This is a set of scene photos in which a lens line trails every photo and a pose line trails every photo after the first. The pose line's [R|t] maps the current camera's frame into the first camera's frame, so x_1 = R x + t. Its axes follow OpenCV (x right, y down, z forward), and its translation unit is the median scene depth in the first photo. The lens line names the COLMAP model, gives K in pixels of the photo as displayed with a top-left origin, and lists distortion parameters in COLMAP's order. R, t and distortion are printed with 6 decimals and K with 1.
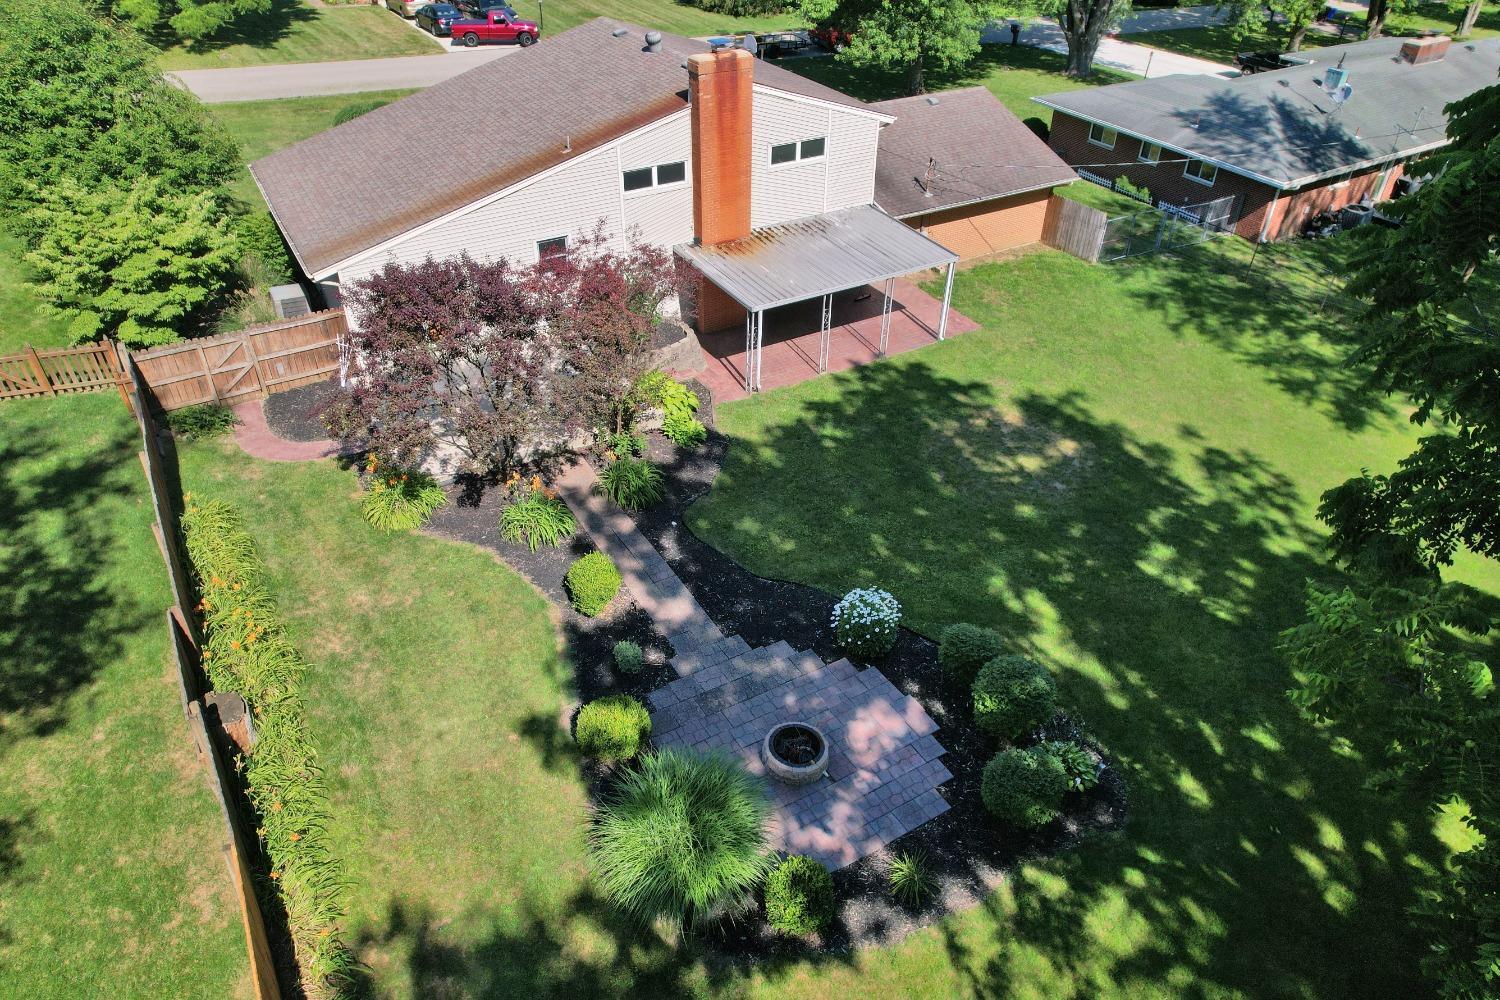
lens RADIAL K [[961.0, 0, 750.7], [0, 961.0, 494.8], [0, 0, 1]] dist [-0.007209, 0.008726]
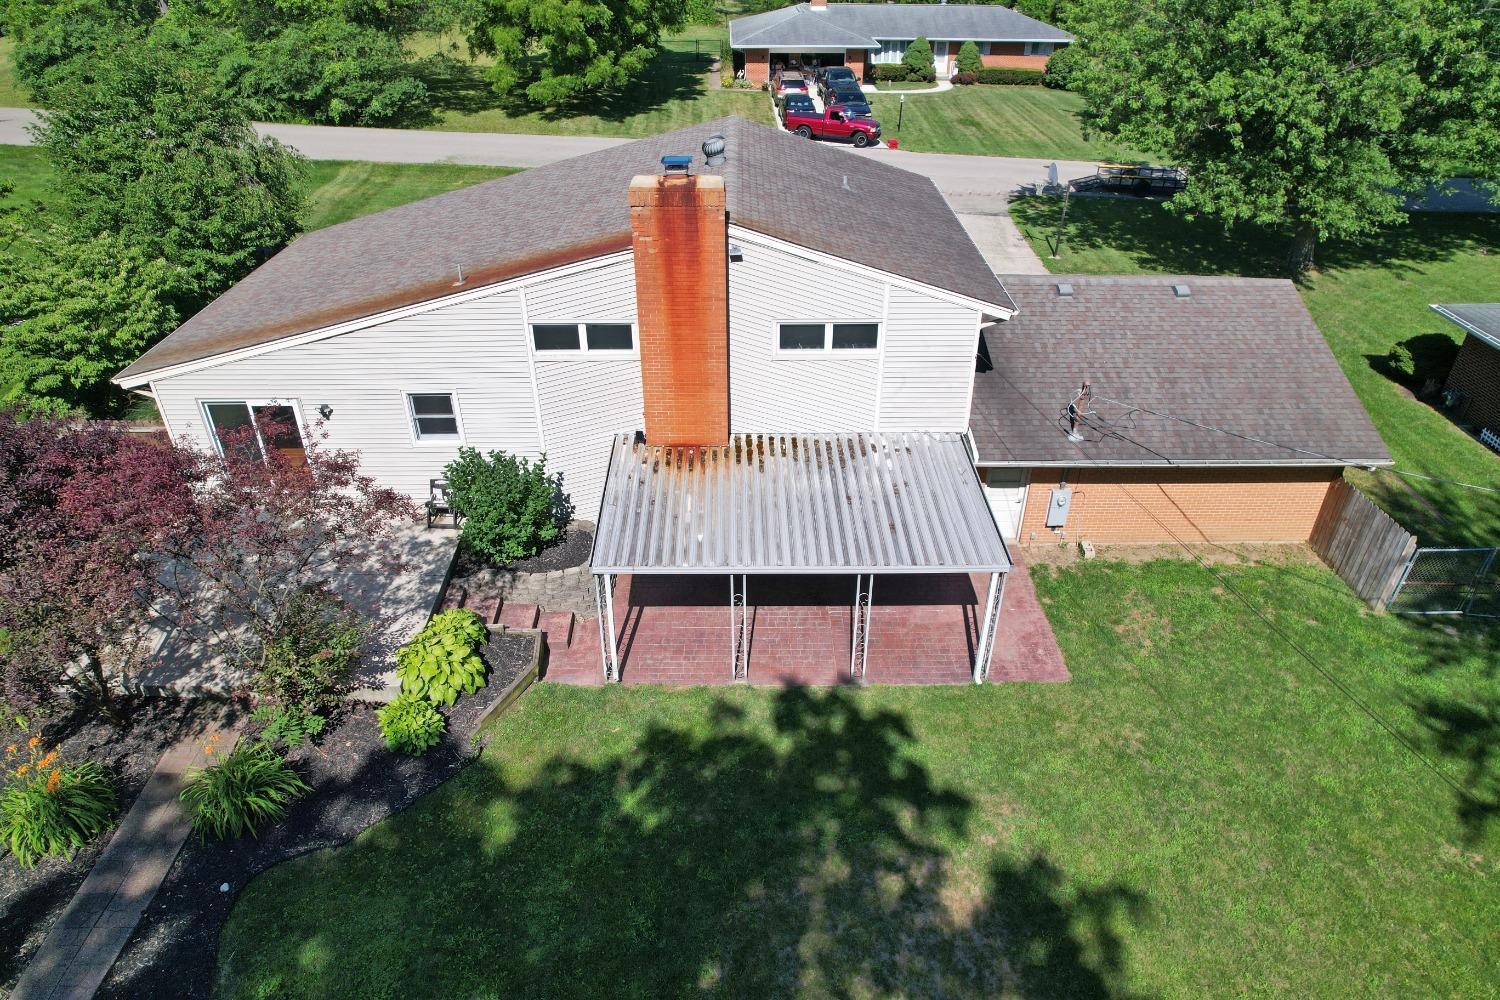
lens RADIAL K [[961.0, 0, 788.7], [0, 961.0, 472.6], [0, 0, 1]] dist [-0.007209, 0.008726]
pose [[0.874081, 0.247192, -0.418186, 0.326799], [-0.291251, 0.955640, -0.043881, -0.235611], [0.388788, 0.160152, 0.907301, 0.415260]]
